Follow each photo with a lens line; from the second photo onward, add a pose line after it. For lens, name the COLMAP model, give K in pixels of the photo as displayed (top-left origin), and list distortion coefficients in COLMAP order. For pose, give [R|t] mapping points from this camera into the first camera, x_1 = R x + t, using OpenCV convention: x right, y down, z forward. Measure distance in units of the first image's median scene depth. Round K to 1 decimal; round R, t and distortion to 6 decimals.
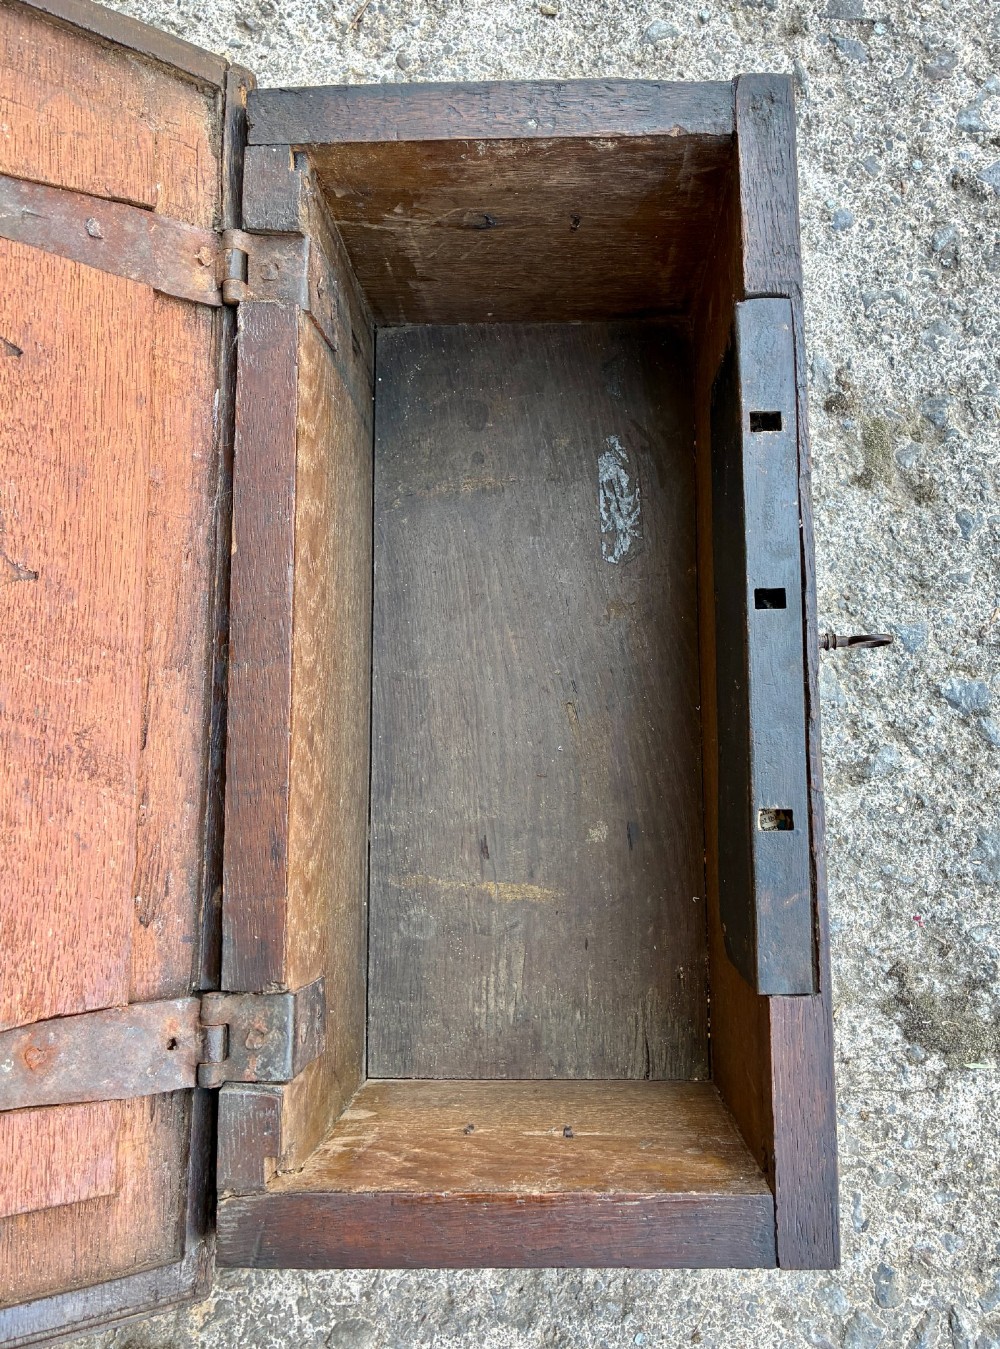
lens RADIAL K [[1164.5, 0, 551.1], [0, 1164.5, 666.6], [0, 0, 1]] dist [0.017135, 0.008875]
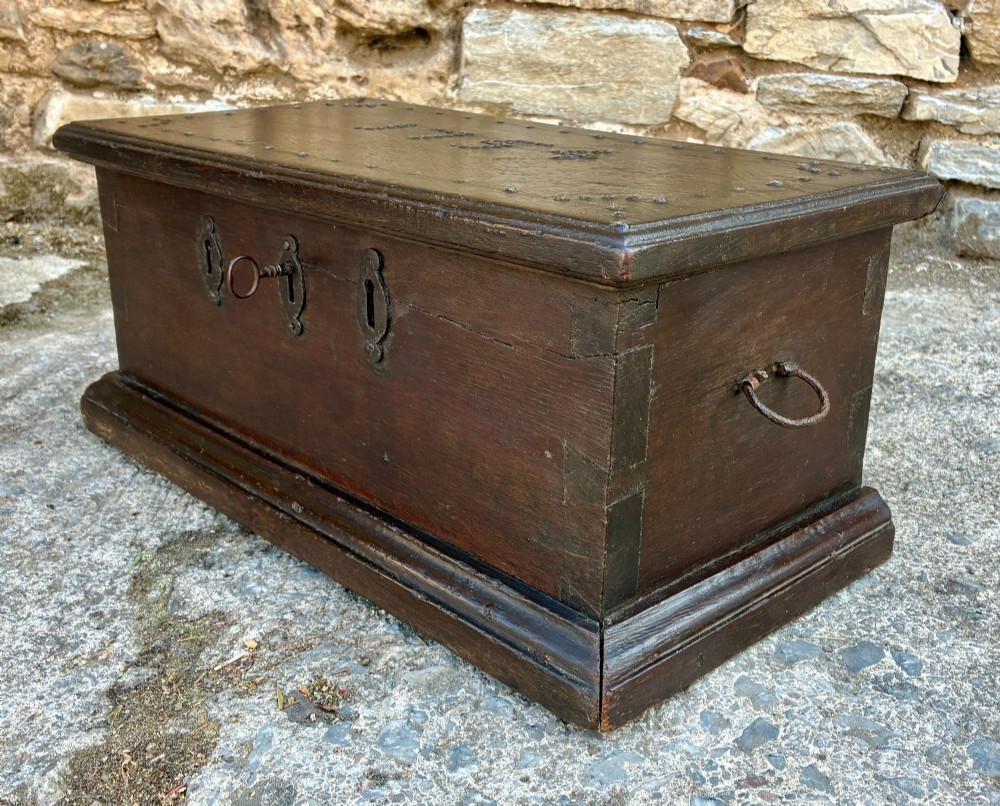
lens RADIAL K [[1114.2, 0, 550.1], [0, 1114.2, 364.6], [0, 0, 1]] dist [0.018536, 0.000000]
pose [[-0.057917, 0.303455, -0.951084, 1.242556], [-0.992881, 0.081814, 0.086566, -0.132875], [0.104081, 0.949327, 0.296556, 0.564537]]
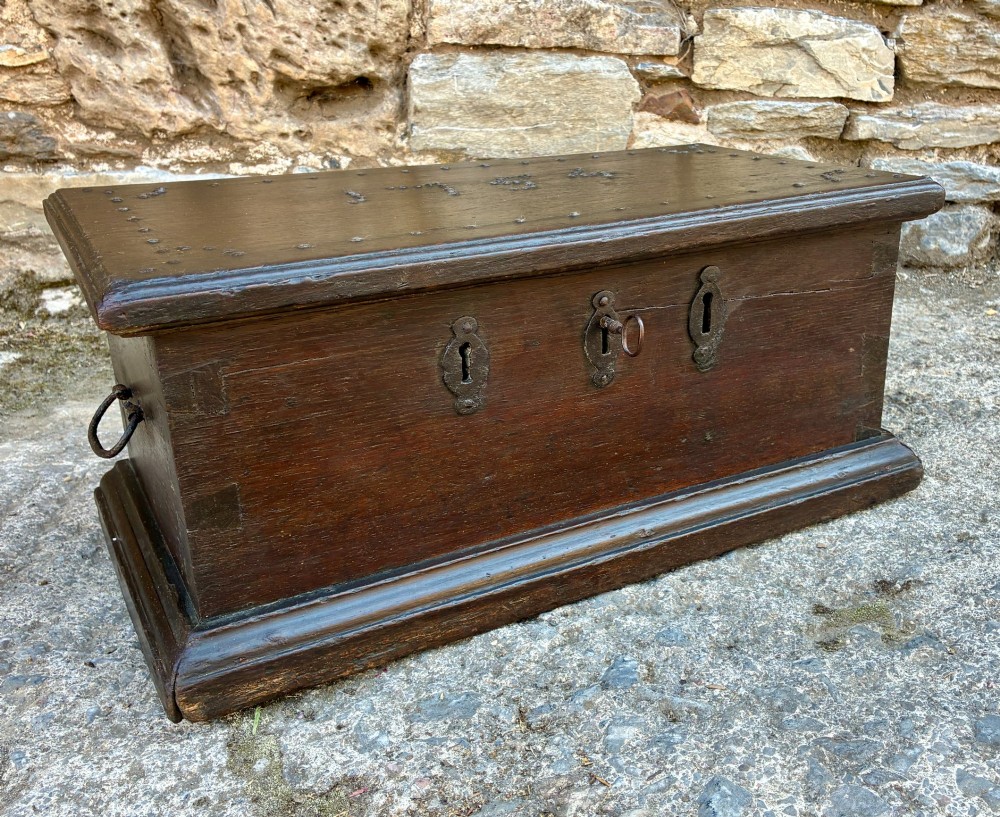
lens RADIAL K [[1049.1, 0, 576.0], [0, 1049.1, 381.6], [0, 0, 1]] dist [0.019711, 0.000000]
pose [[0.122902, 0.308106, -0.943380, 1.086125], [-0.981111, 0.180809, -0.068766, 0.076905], [0.149384, 0.934012, 0.324508, 0.519458]]
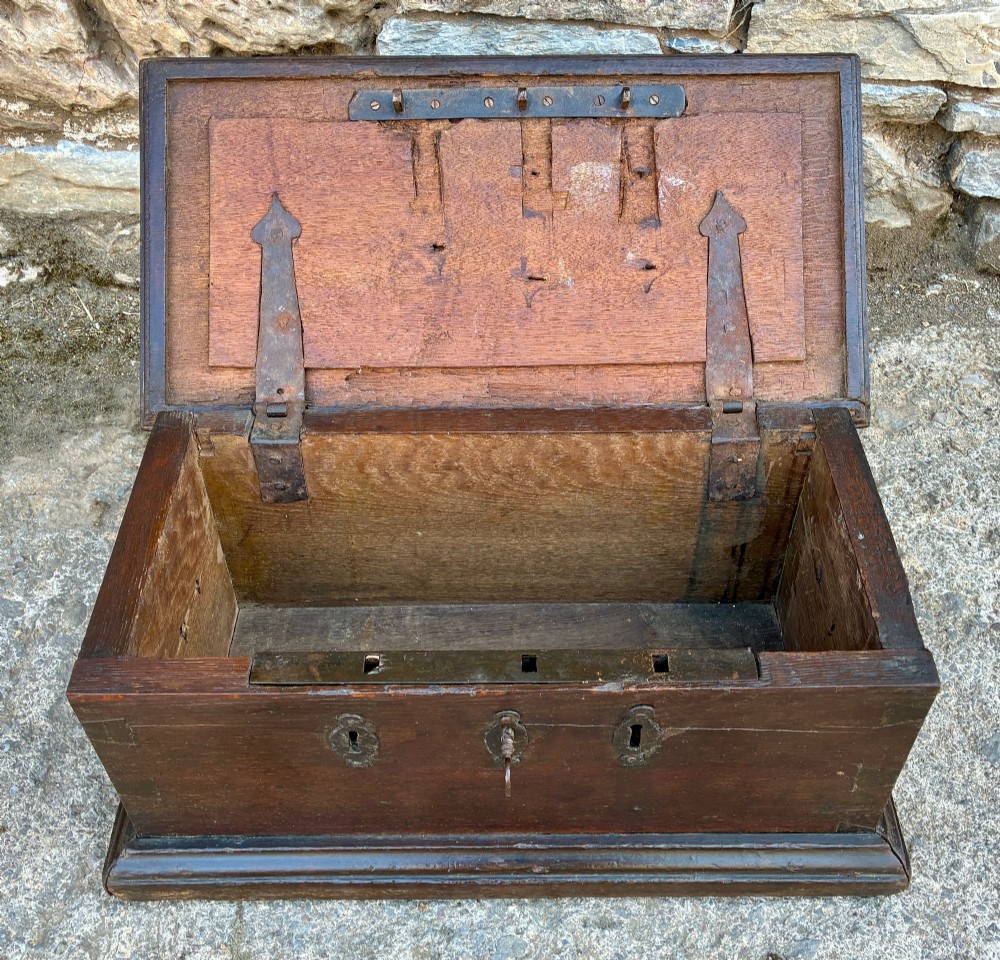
lens RADIAL K [[1151.0, 0, 512.4], [0, 1151.0, 476.2], [0, 0, 1]] dist [0.024992, 0.000000]
pose [[-0.003181, 0.715872, -0.698225, 0.701878], [-0.991403, 0.089075, 0.095843, -0.134909], [0.130806, 0.692527, 0.709434, -0.095685]]
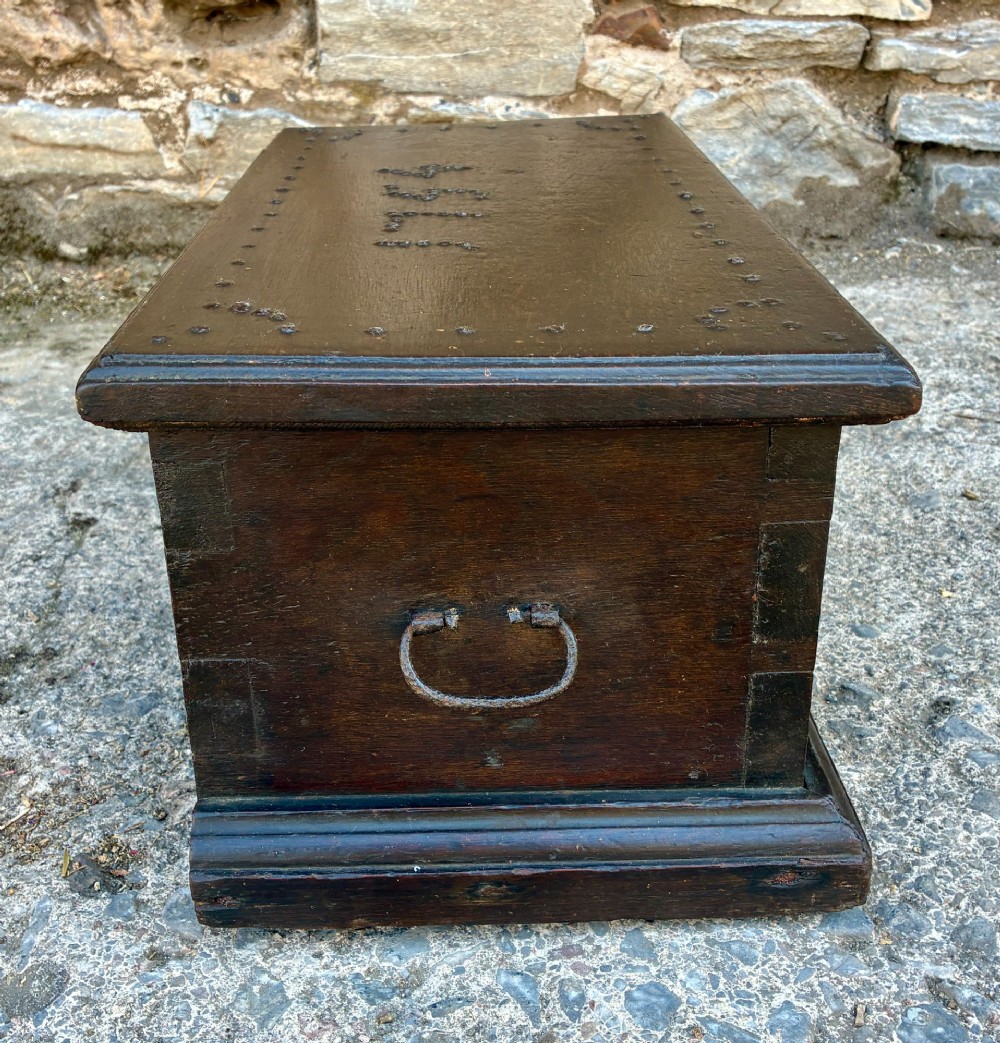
lens RADIAL K [[1331.5, 0, 456.7], [0, 1331.5, 494.1], [0, 0, 1]] dist [0.016167, 0.000000]
pose [[-0.090151, 0.418504, -0.903729, 1.225629], [-0.981422, 0.116979, 0.152072, -0.264028], [0.169360, 0.900650, 0.400184, 0.487292]]
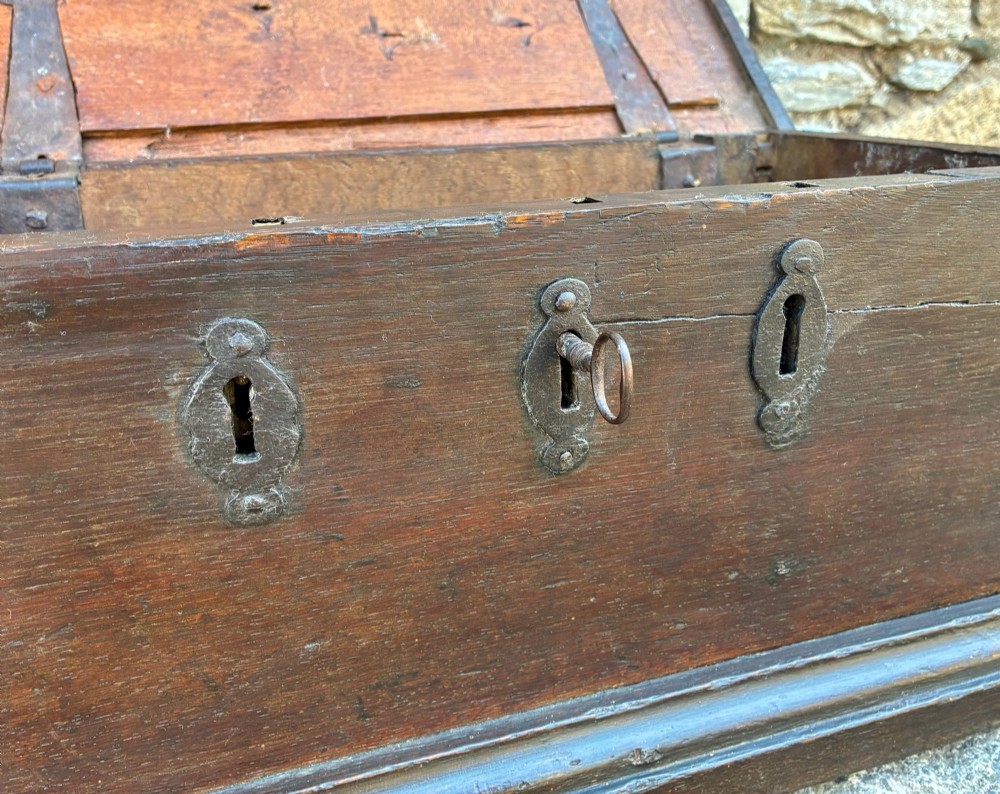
lens RADIAL K [[899.8, 0, 512.7], [0, 899.8, 364.4], [0, 0, 1]] dist [-0.024046, 0.044448]
pose [[0.316168, 0.301448, -0.899537, 0.504016], [-0.937930, 0.241809, -0.248629, 0.102525], [0.142567, 0.922311, 0.359189, 0.637131]]
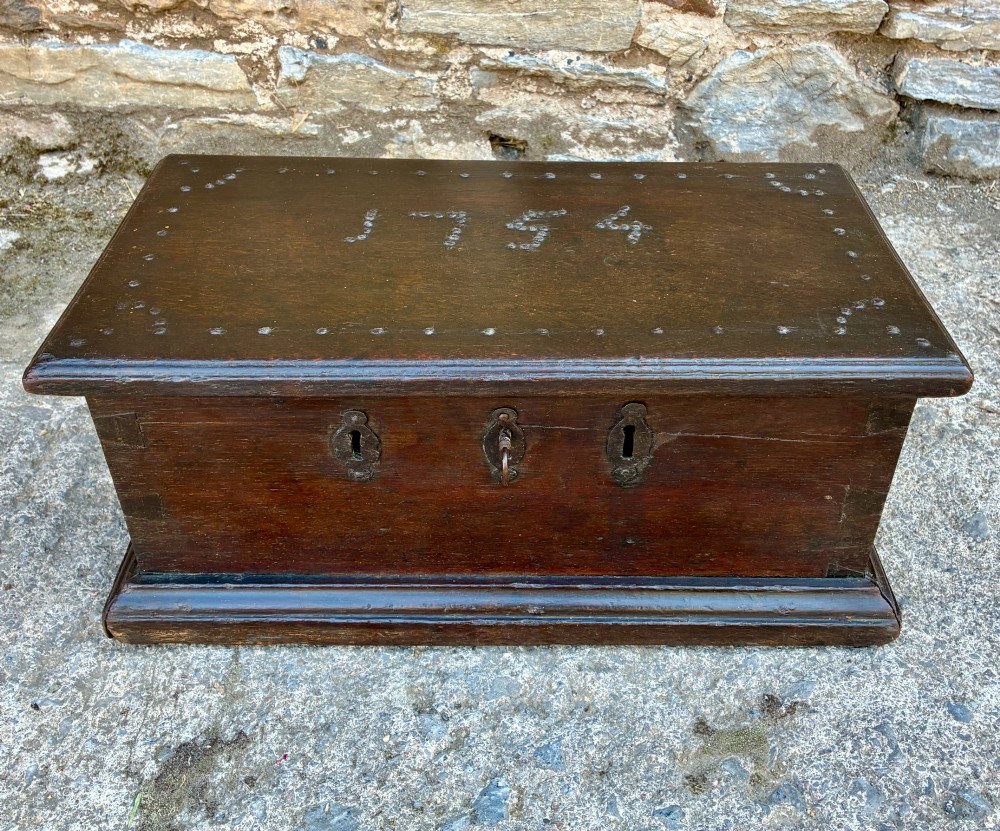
lens RADIAL K [[1028.8, 0, 513.2], [0, 1028.8, 333.3], [0, 0, 1]] dist [0.022789, 0.000000]
pose [[-0.009303, 0.563711, -0.825920, 0.878105], [-0.991951, 0.099101, 0.078812, -0.104917], [0.126277, 0.820006, 0.558252, 0.181268]]
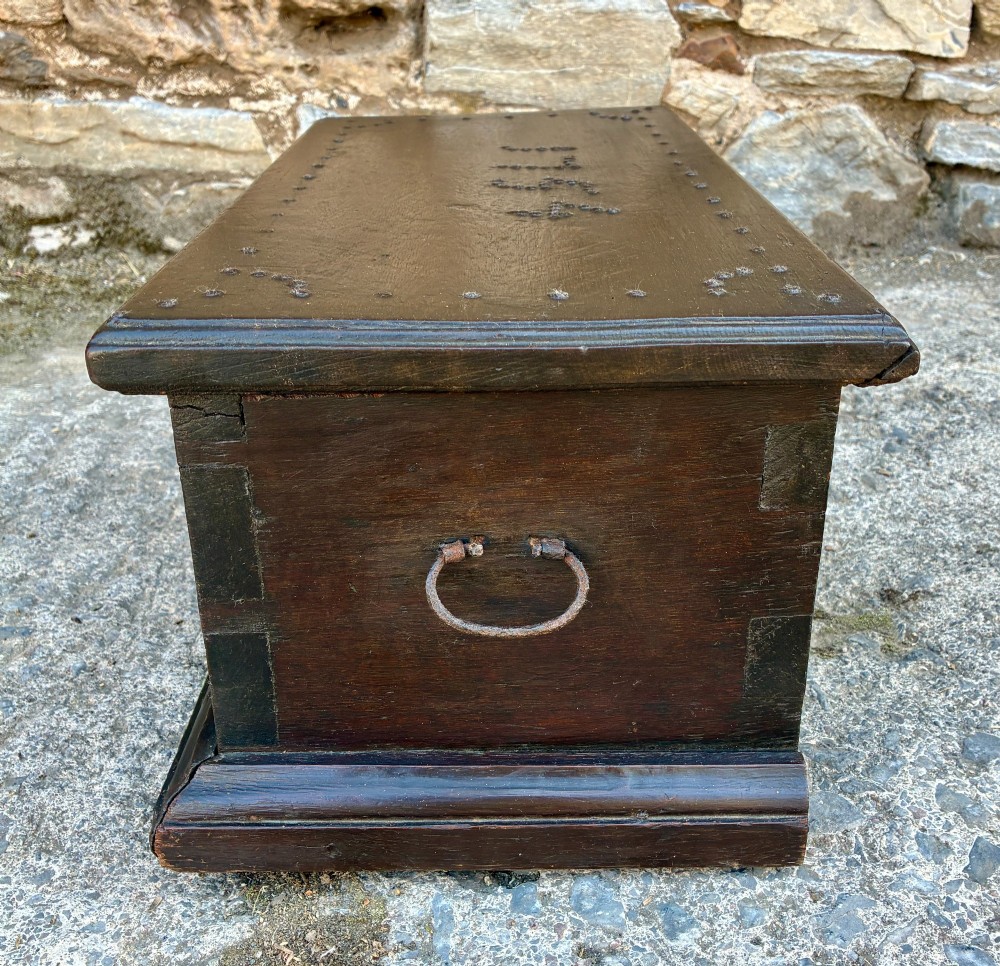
lens RADIAL K [[1151.0, 0, 539.9], [0, 1151.0, 455.3], [0, 0, 1]] dist [0.024992, 0.000000]
pose [[0.054702, 0.402739, -0.913679, 1.125695], [-0.991727, 0.128337, -0.002805, 0.058296], [0.116129, 0.906273, 0.406428, 0.493157]]
